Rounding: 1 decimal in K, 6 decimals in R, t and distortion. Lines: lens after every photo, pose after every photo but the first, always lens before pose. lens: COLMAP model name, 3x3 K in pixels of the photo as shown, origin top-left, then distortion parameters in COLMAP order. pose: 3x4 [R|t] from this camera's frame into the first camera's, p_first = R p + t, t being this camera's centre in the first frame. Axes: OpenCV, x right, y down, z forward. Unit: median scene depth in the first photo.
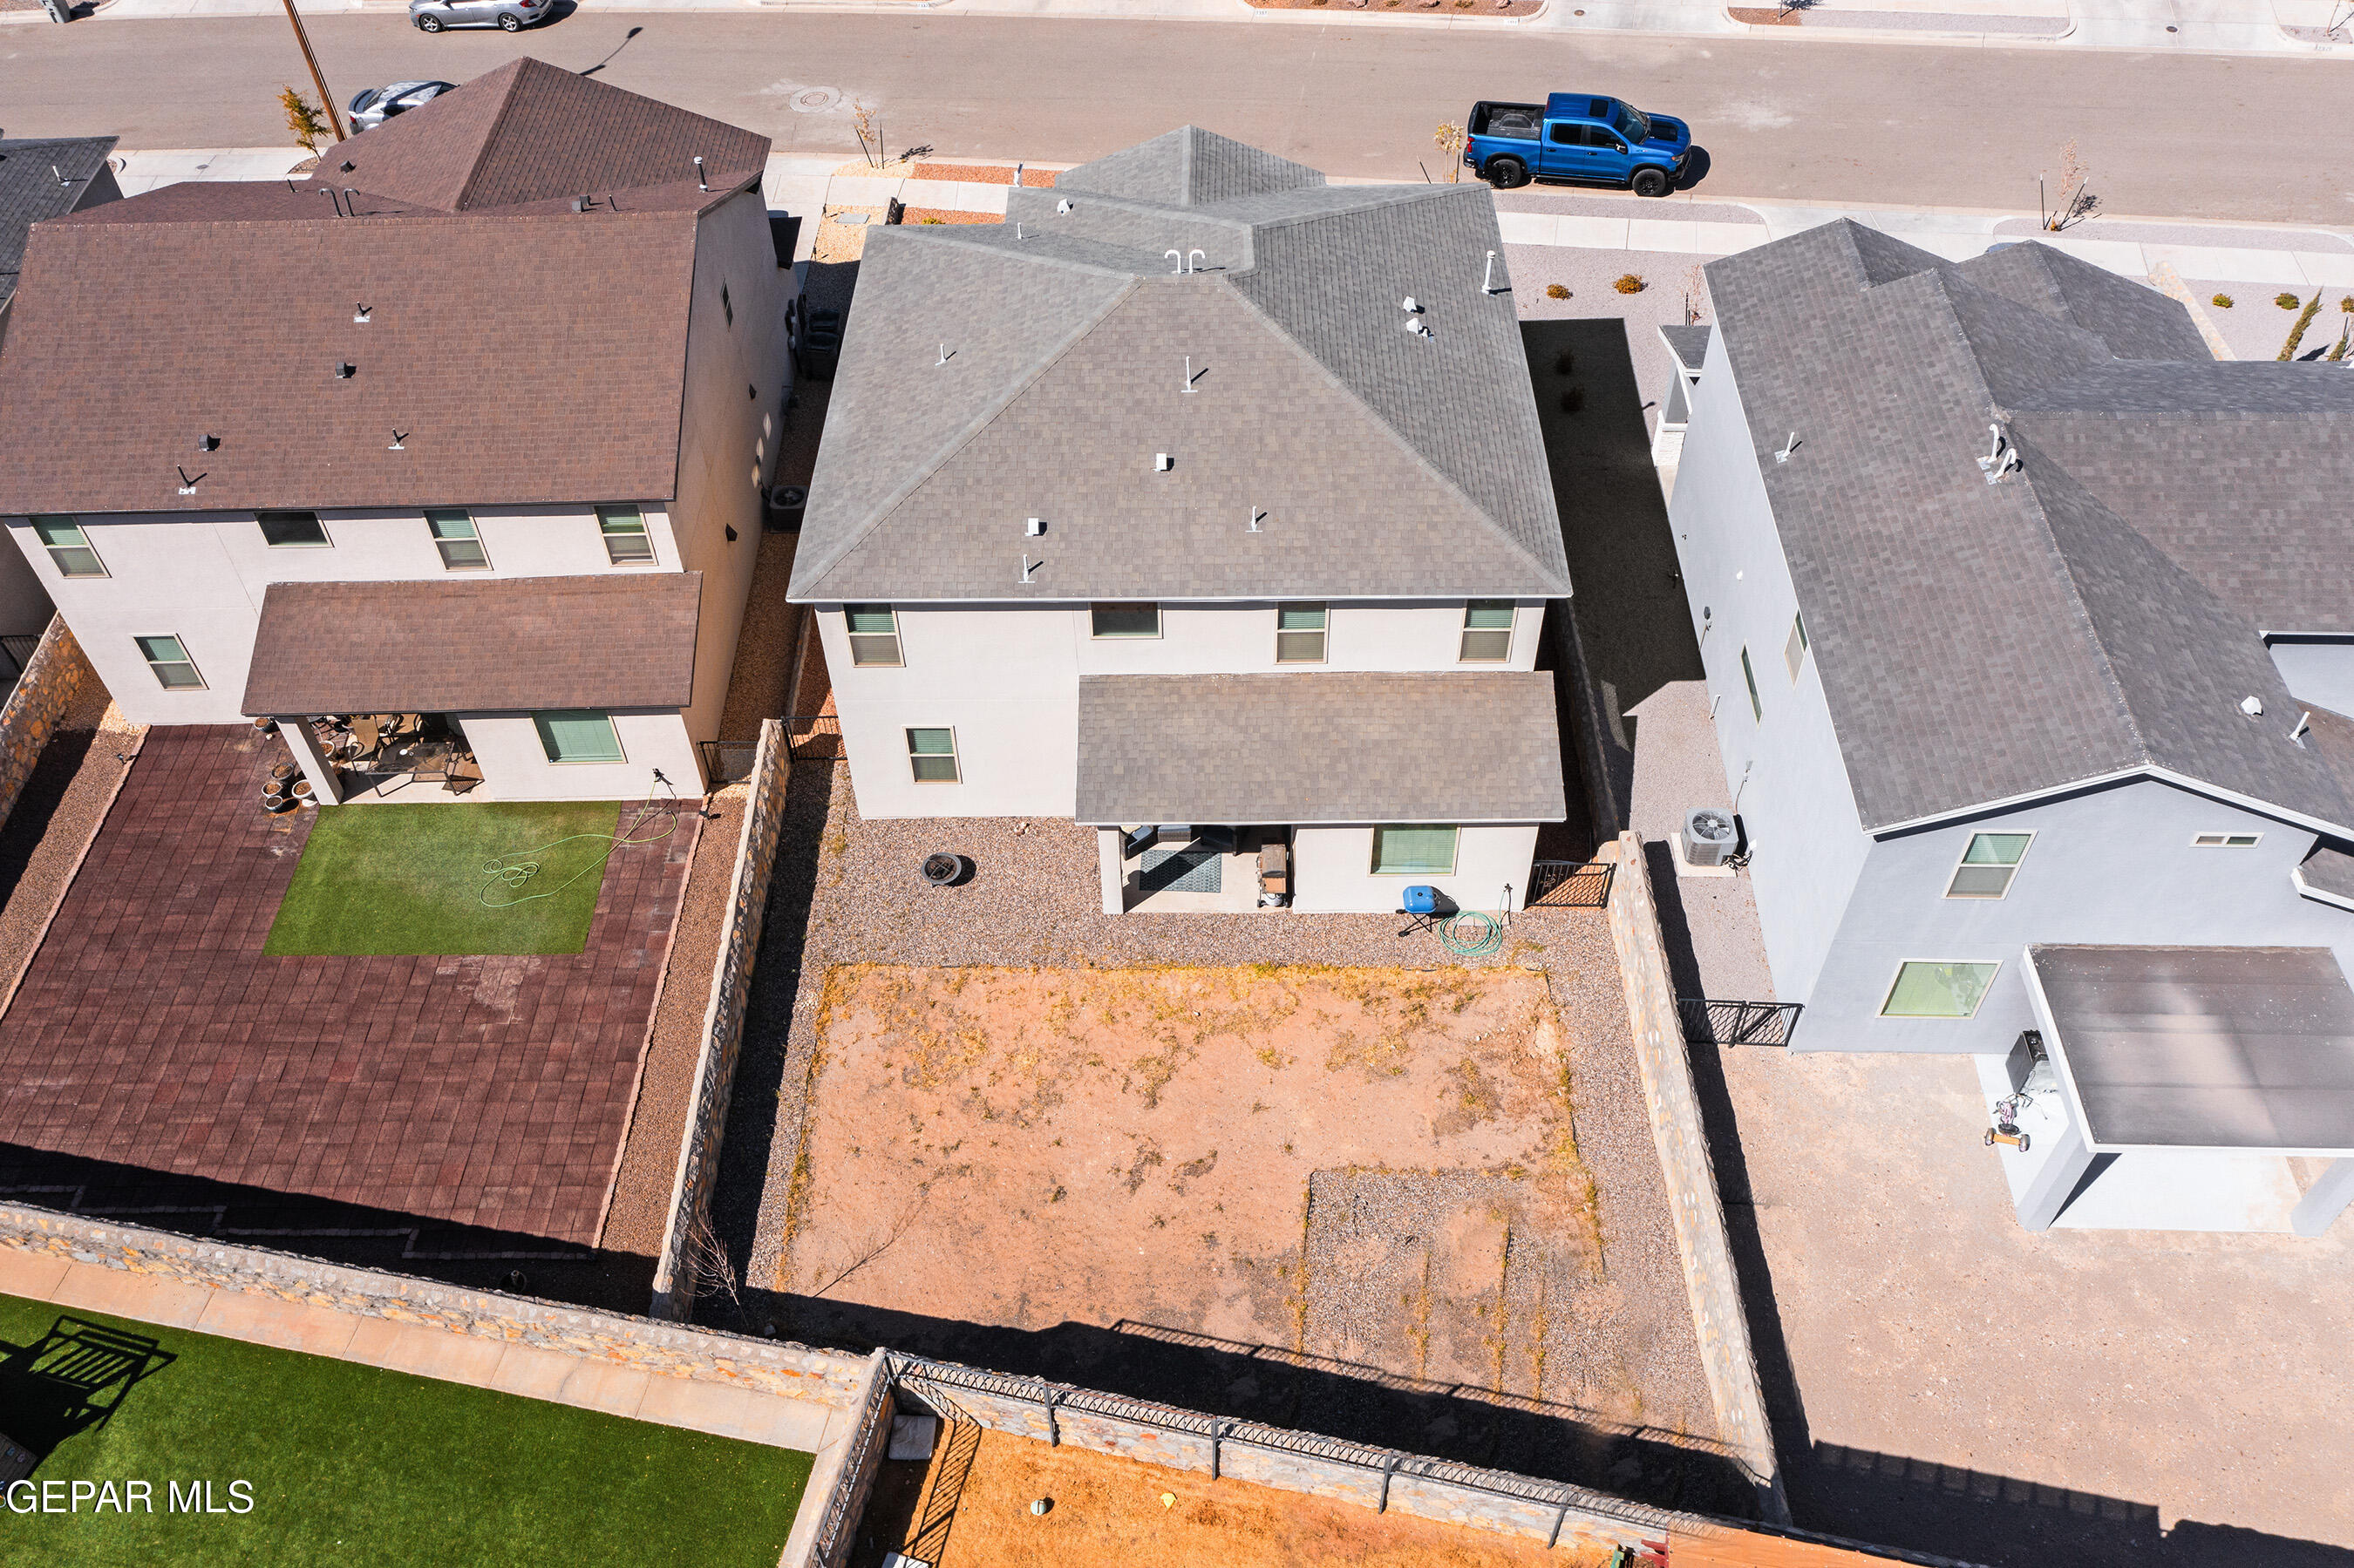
lens RADIAL K [[1869.8, 0, 1181.8], [0, 1869.8, 731.2], [0, 0, 1]] dist [-0.004102, 0.005475]
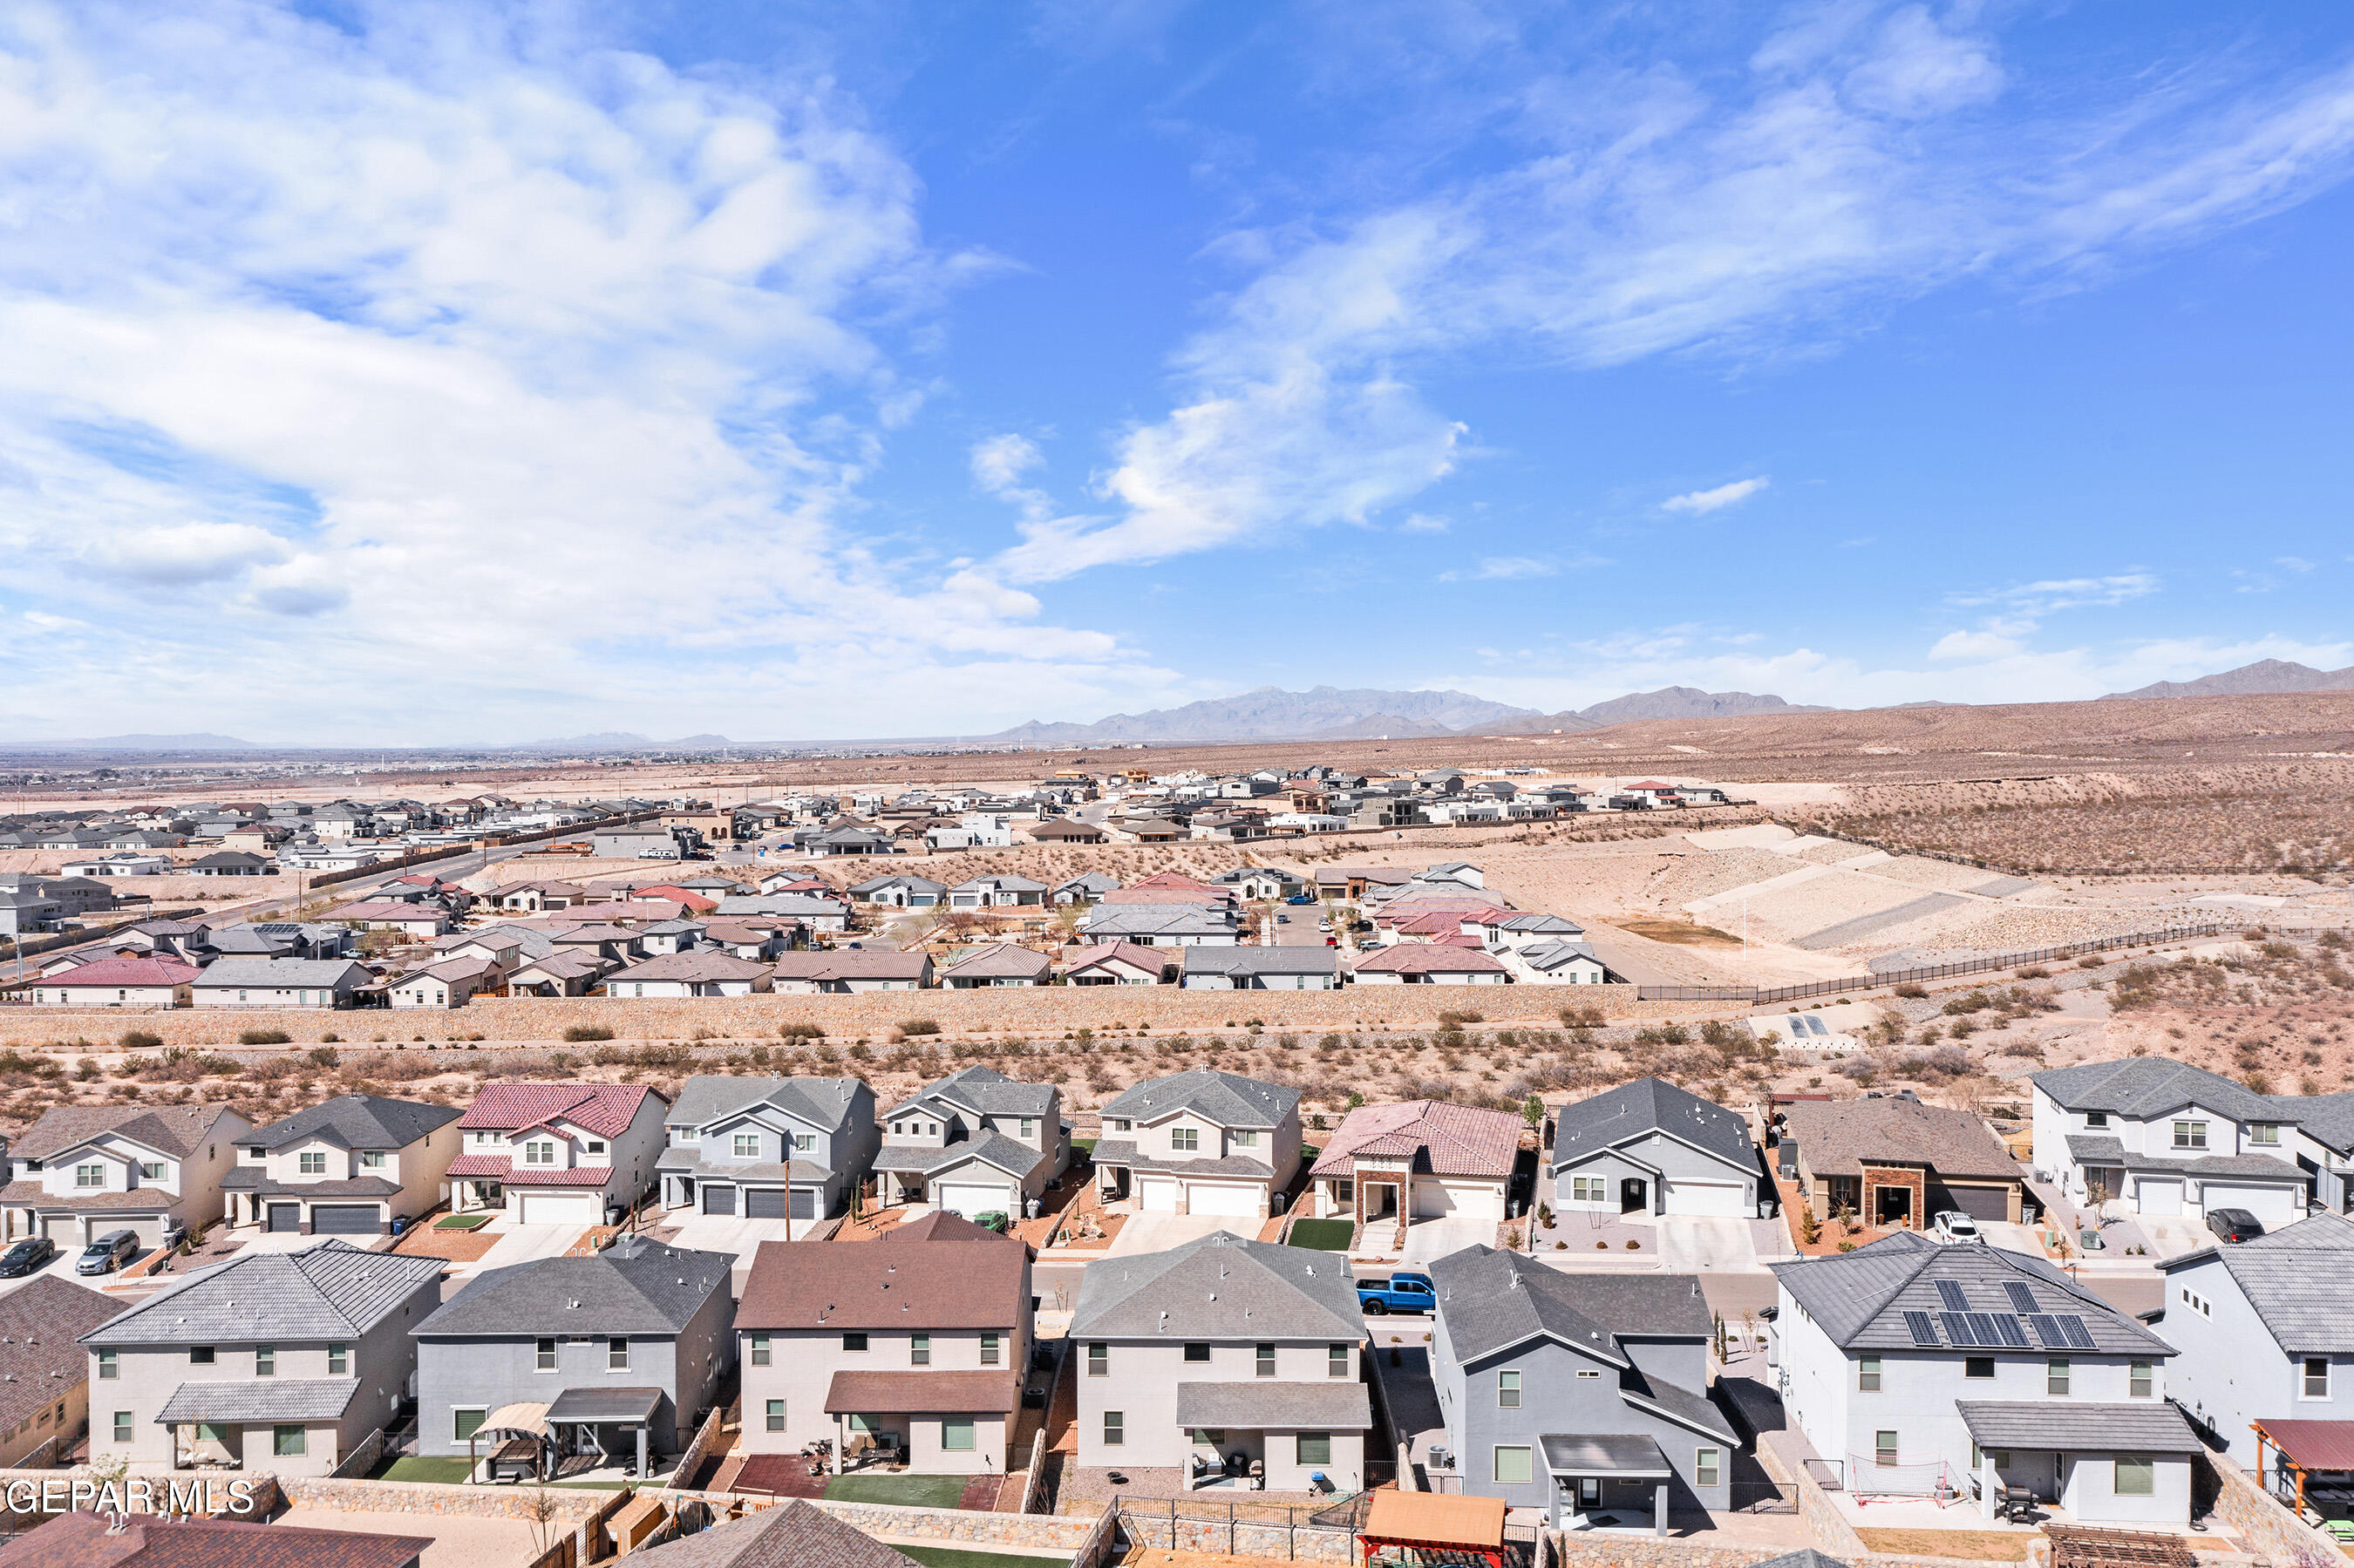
lens RADIAL K [[1869.8, 0, 1181.8], [0, 1869.8, 731.2], [0, 0, 1]] dist [-0.004102, 0.005475]
pose [[0.999619, 0.016362, -0.022224, -0.007721], [-0.027443, 0.674416, -0.737841, 1.165931], [0.002916, 0.738170, 0.674608, -1.262307]]
